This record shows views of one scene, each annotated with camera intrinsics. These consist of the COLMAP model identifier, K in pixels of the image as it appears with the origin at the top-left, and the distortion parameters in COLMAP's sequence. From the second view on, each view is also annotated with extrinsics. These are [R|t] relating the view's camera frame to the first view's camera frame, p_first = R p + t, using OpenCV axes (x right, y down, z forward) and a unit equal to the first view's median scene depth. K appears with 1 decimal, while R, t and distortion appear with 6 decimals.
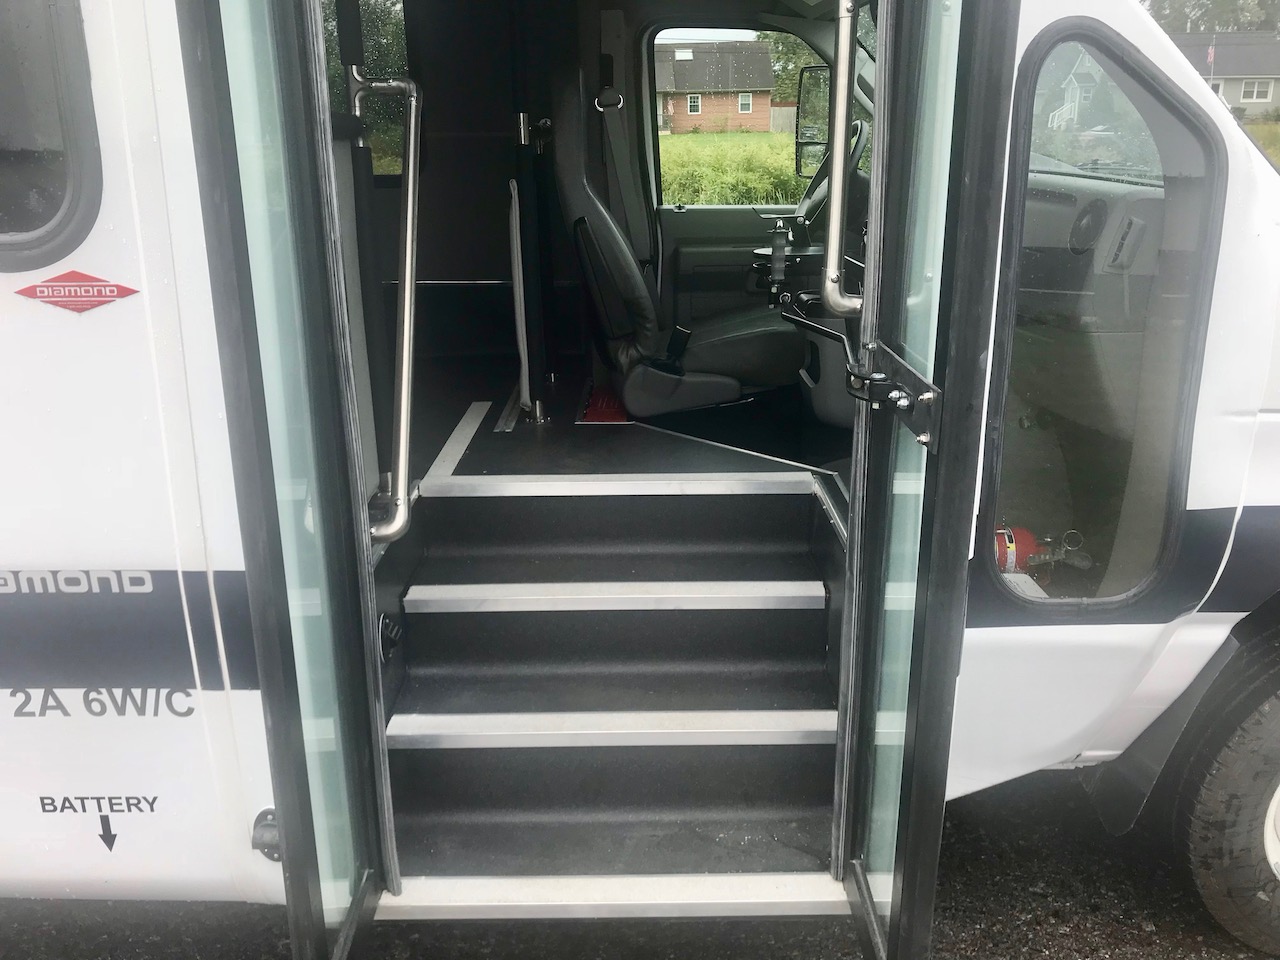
lens RADIAL K [[1053.8, 0, 640.0], [0, 1053.8, 480.0], [0, 0, 1]] dist [0.089231, -0.123642]
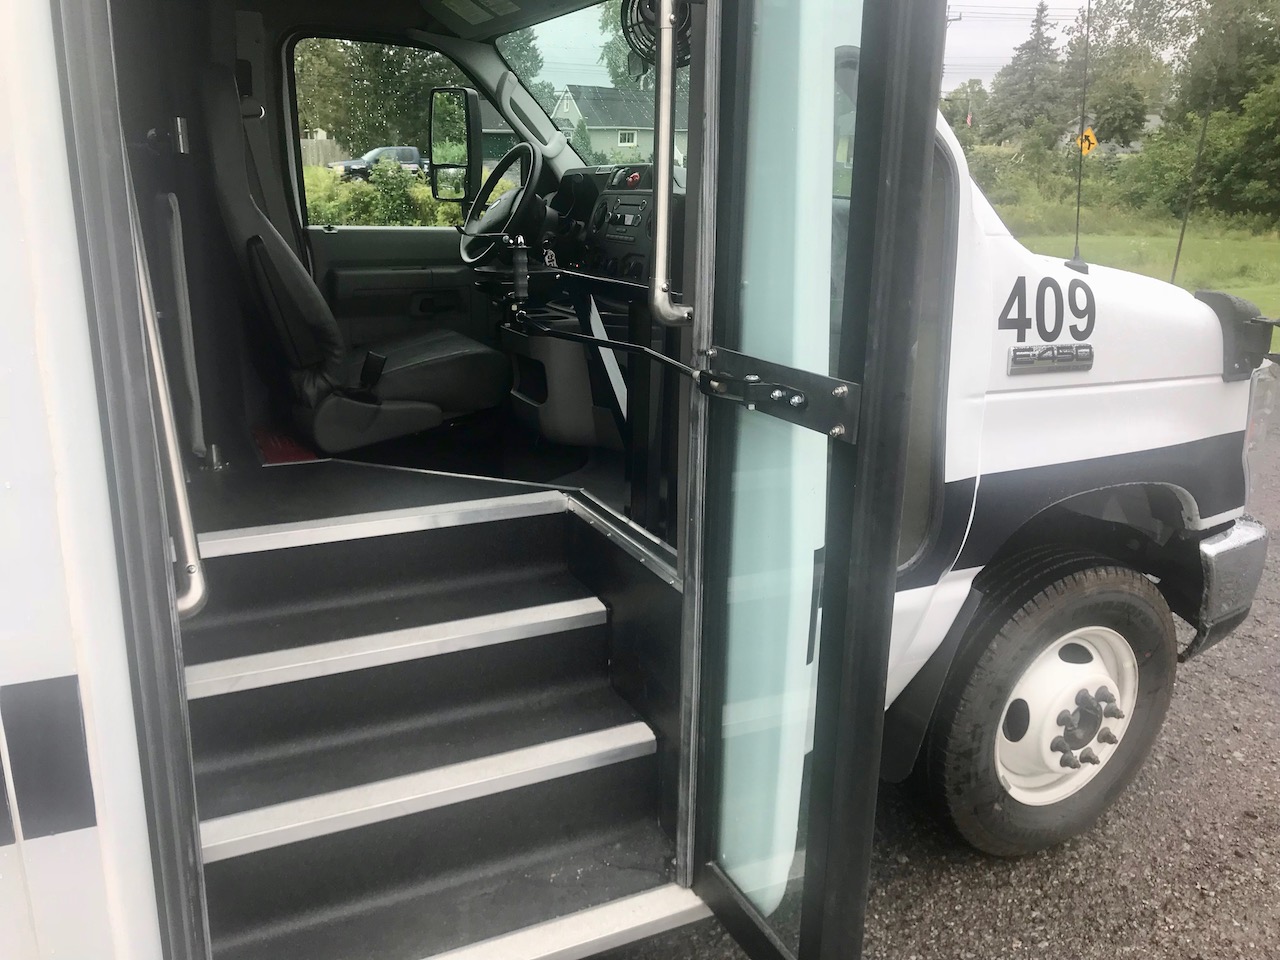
lens RADIAL K [[1043.4, 0, 640.0], [0, 1043.4, 480.0], [0, 0, 1]] dist [0.093578, -0.170012]
pose [[0.904203, -0.099687, 0.415307, -0.211363], [0.110449, 0.993880, -0.001906, -0.007740], [-0.412575, 0.047594, 0.909679, 0.091536]]
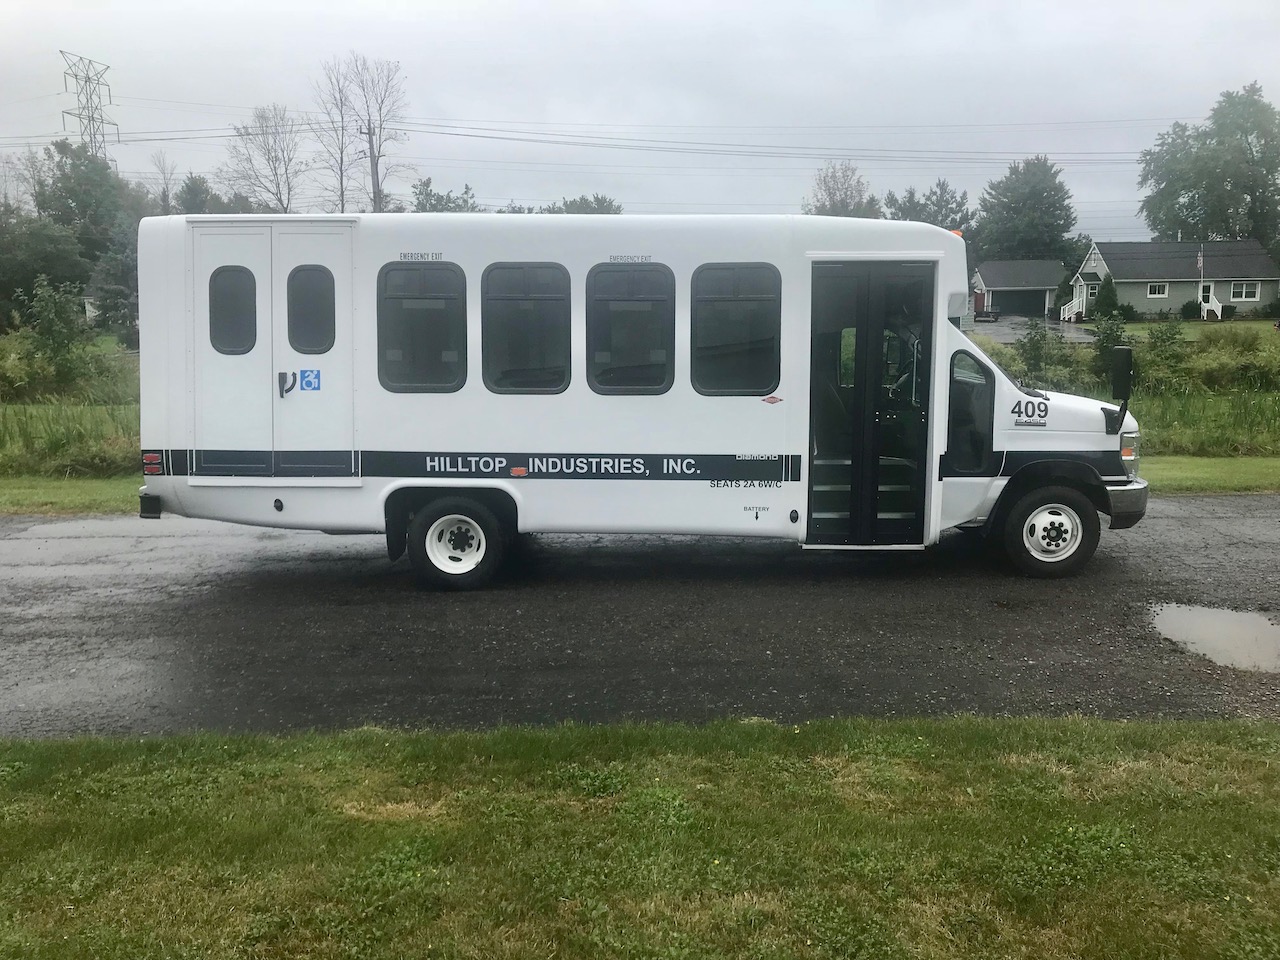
lens RADIAL K [[1053.8, 0, 640.0], [0, 1053.8, 480.0], [0, 0, 1]] dist [0.089231, -0.123642]
pose [[0.999364, 0.011577, -0.033734, -0.699192], [-0.016876, 0.986760, -0.161308, 0.756816], [0.031420, 0.161775, 0.986327, -2.917224]]
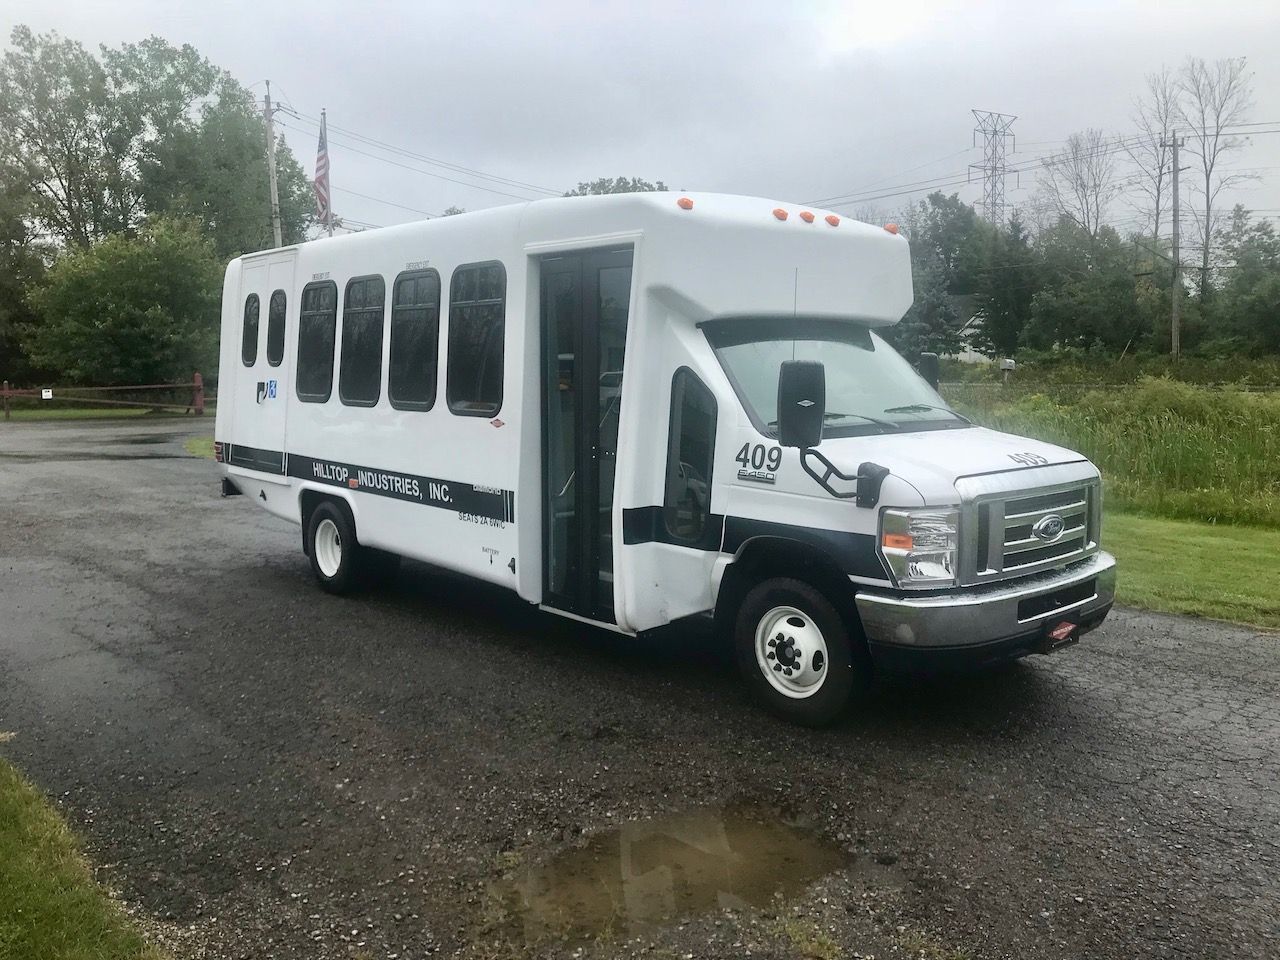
lens RADIAL K [[1053.8, 0, 640.0], [0, 1053.8, 480.0], [0, 0, 1]] dist [0.089231, -0.123642]
pose [[0.656123, 0.092306, -0.748988, 2.235899], [-0.234111, 0.968422, -0.085734, 0.205548], [0.717423, 0.231598, 0.657014, -0.997189]]
